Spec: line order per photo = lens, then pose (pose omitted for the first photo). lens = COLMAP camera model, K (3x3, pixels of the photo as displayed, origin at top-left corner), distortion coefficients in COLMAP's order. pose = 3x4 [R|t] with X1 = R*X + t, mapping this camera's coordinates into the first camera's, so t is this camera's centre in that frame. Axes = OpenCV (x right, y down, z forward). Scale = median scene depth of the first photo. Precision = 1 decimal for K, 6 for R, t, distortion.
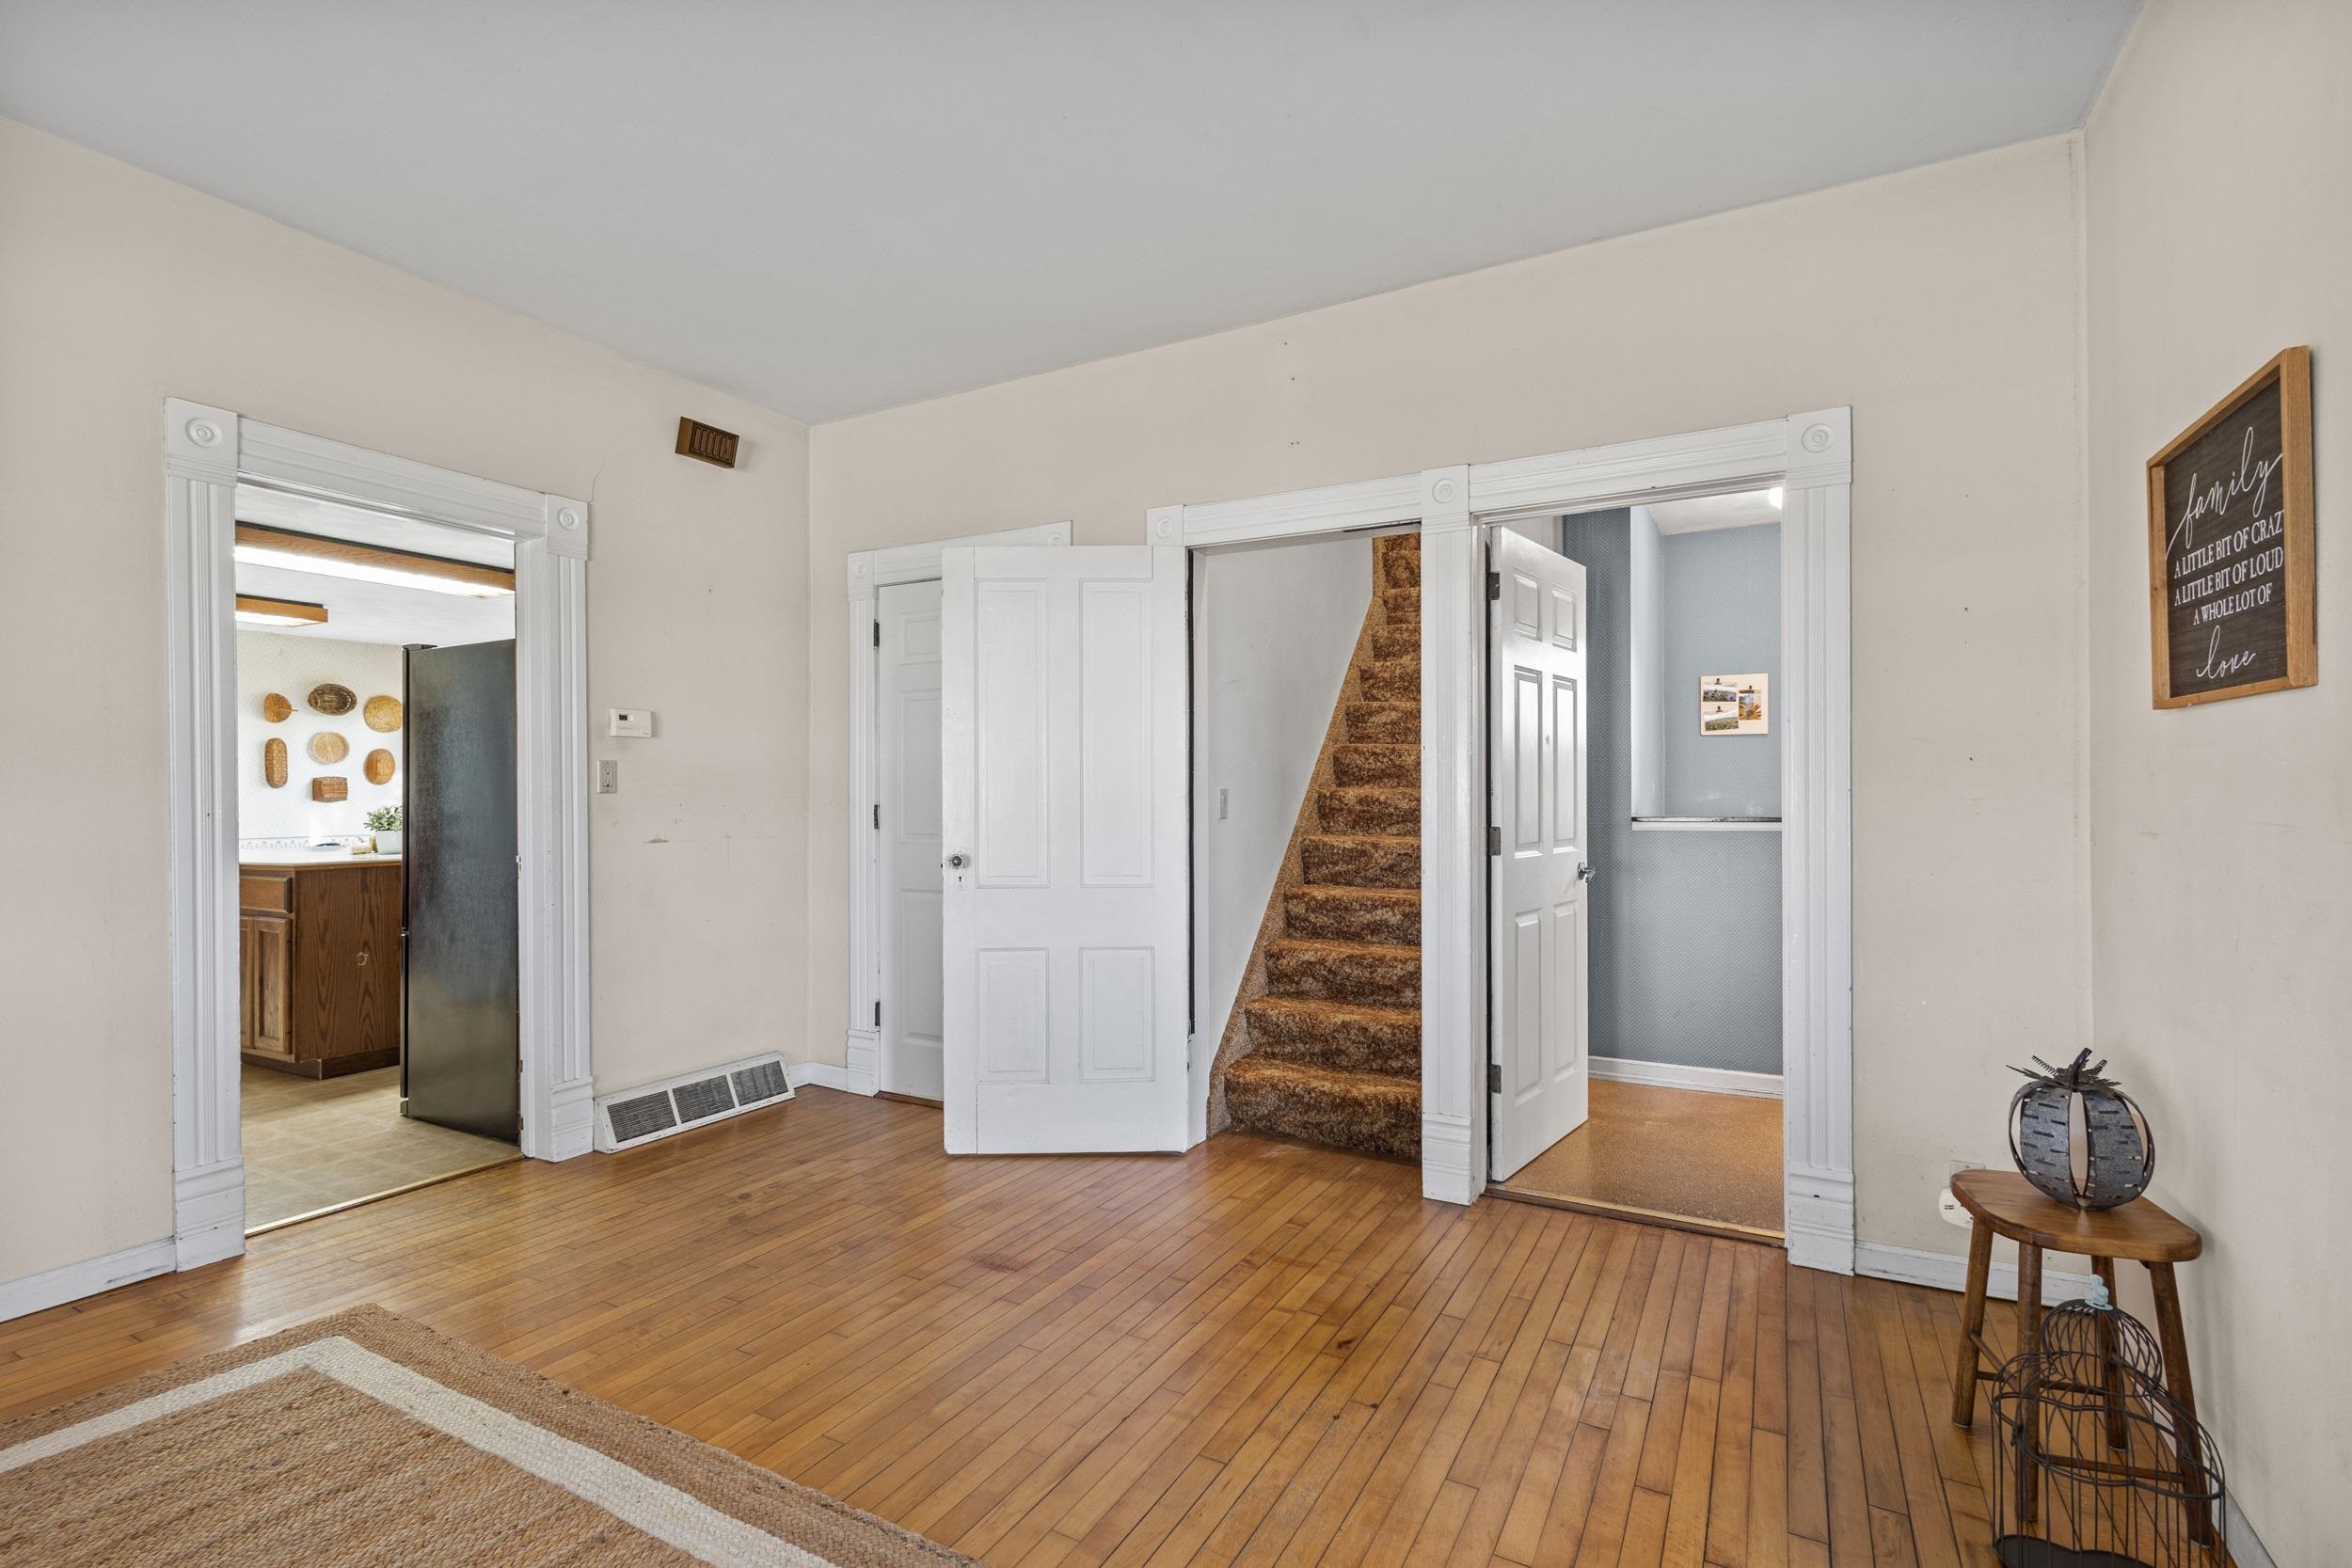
lens RADIAL K [[1087.5, 0, 1174.0], [0, 1087.5, 803.4], [0, 0, 1]] dist [0.005437, -0.000740]
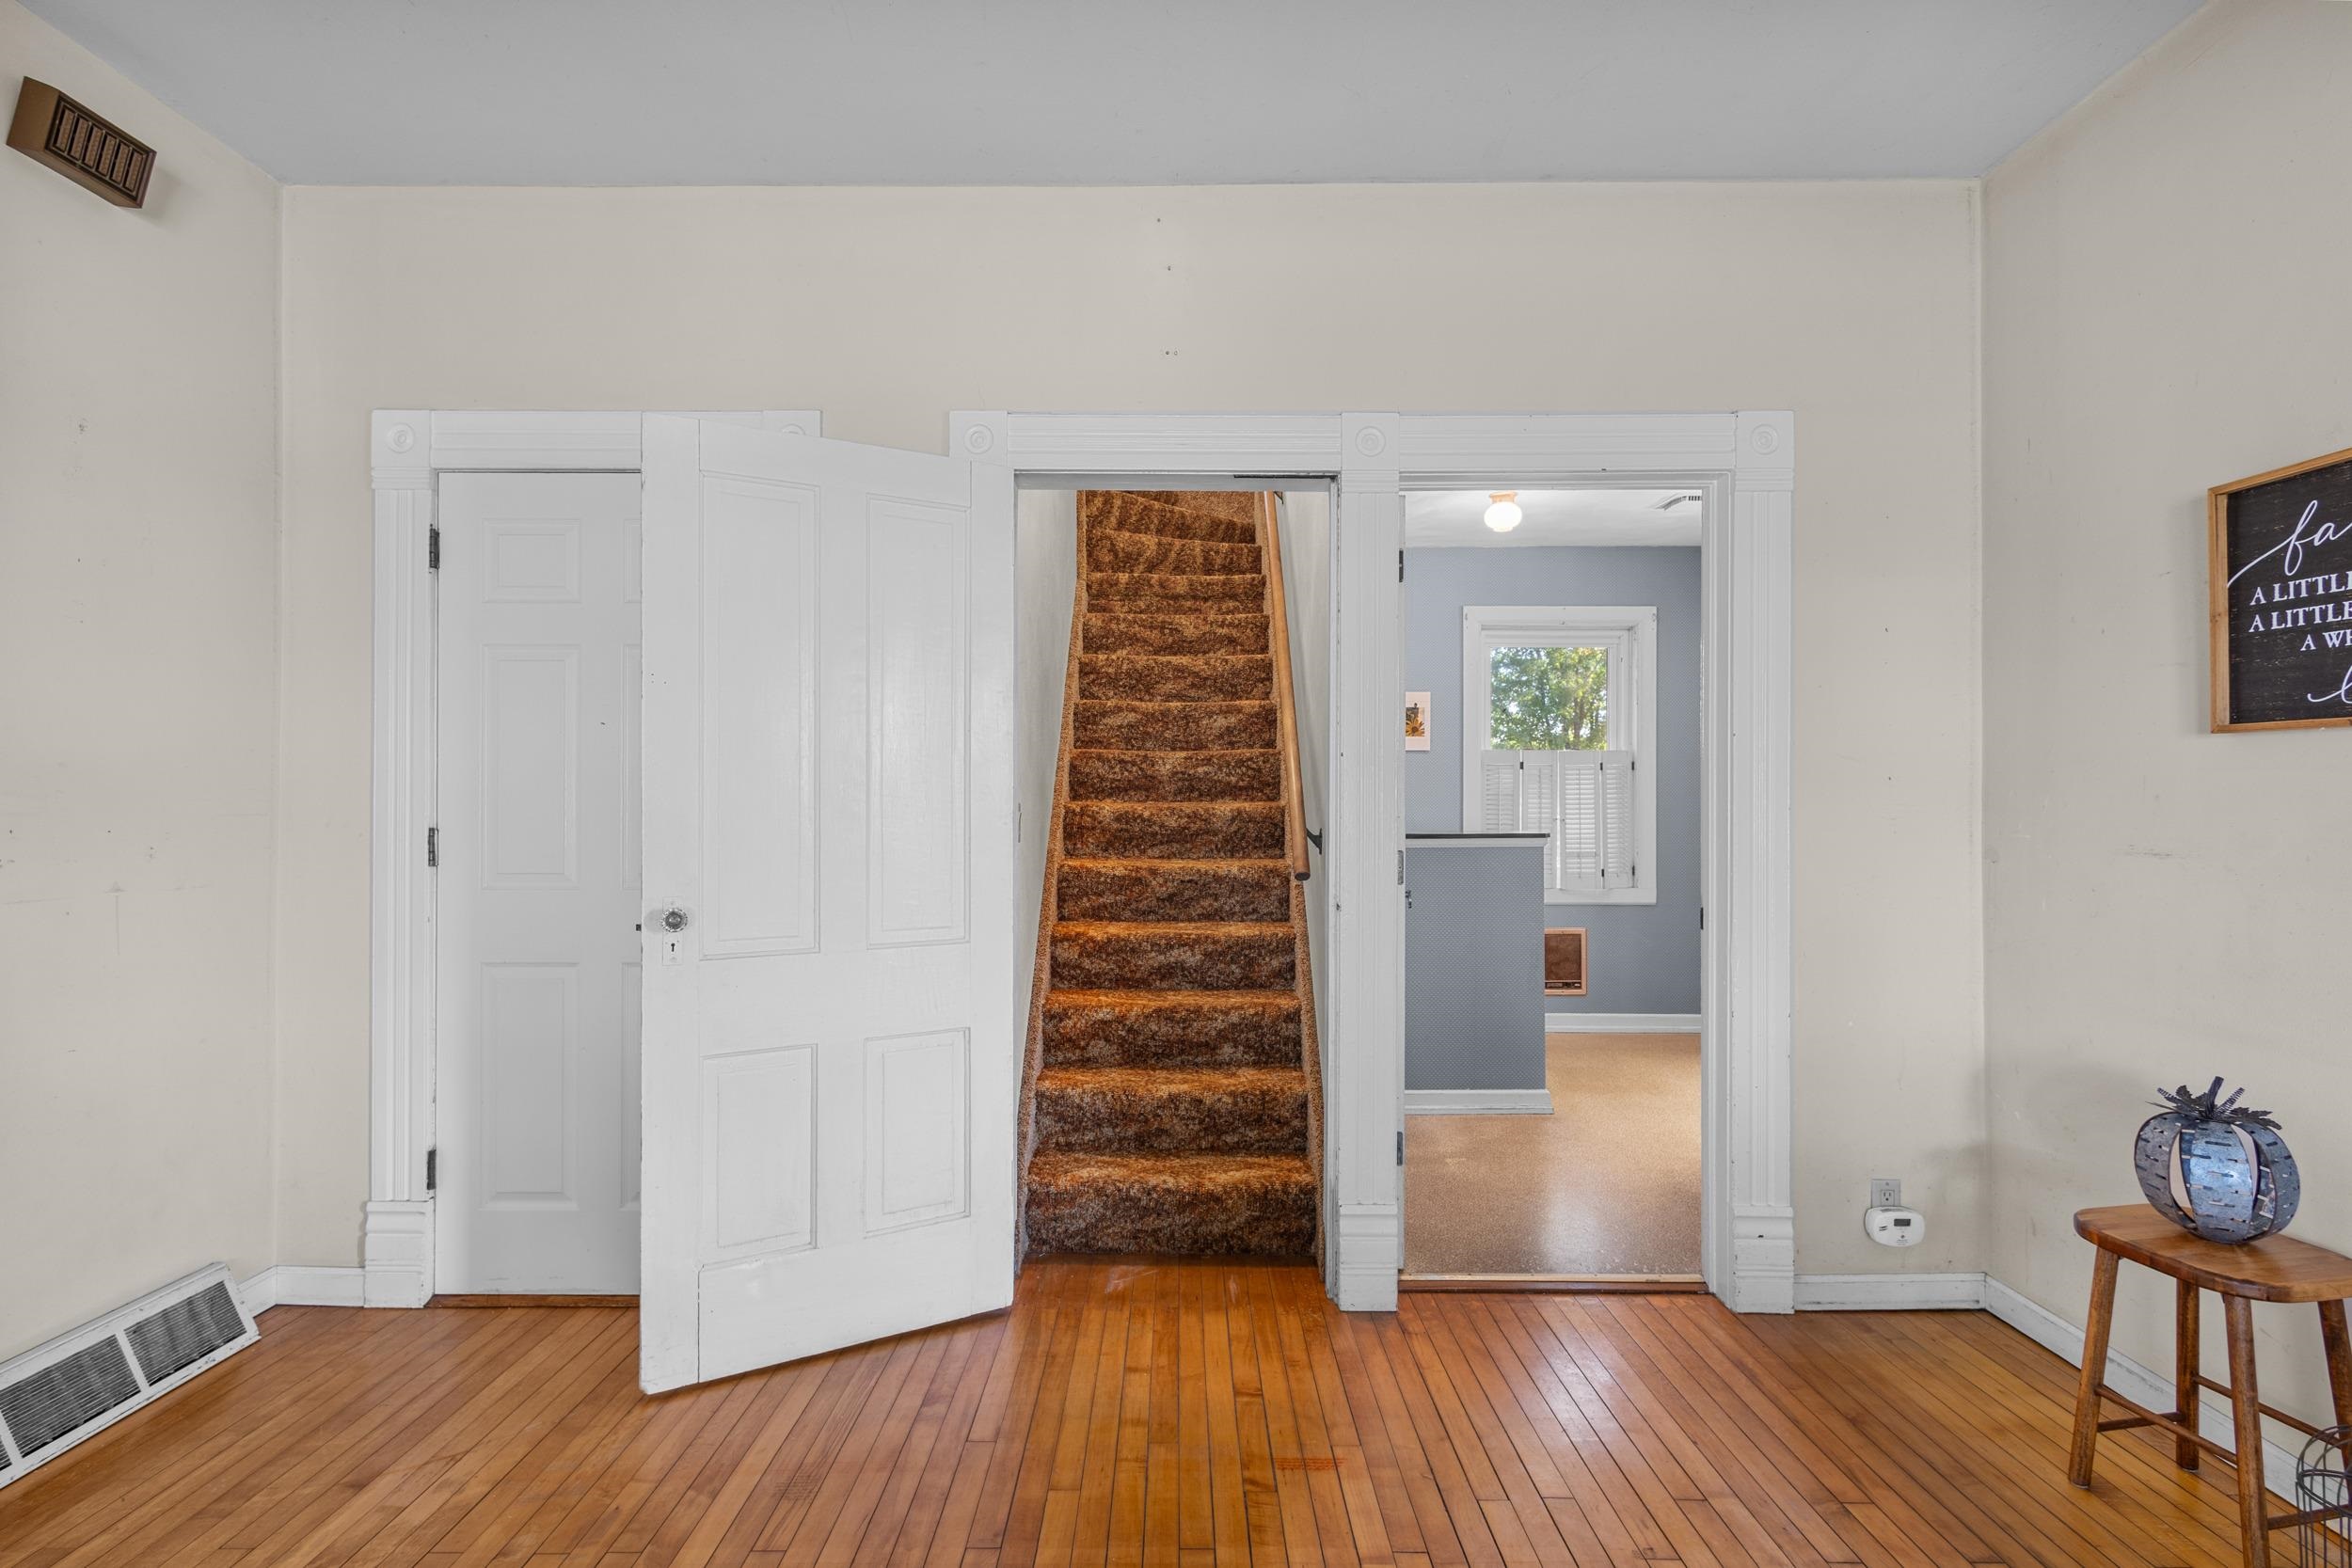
lens RADIAL K [[1087.5, 0, 1174.0], [0, 1087.5, 803.4], [0, 0, 1]] dist [0.005437, -0.000740]
pose [[0.875721, 0.003290, 0.482806, -0.223785], [0.000709, 0.999967, -0.008100, -0.007410], [-0.482816, 0.007435, 0.875690, 0.286666]]
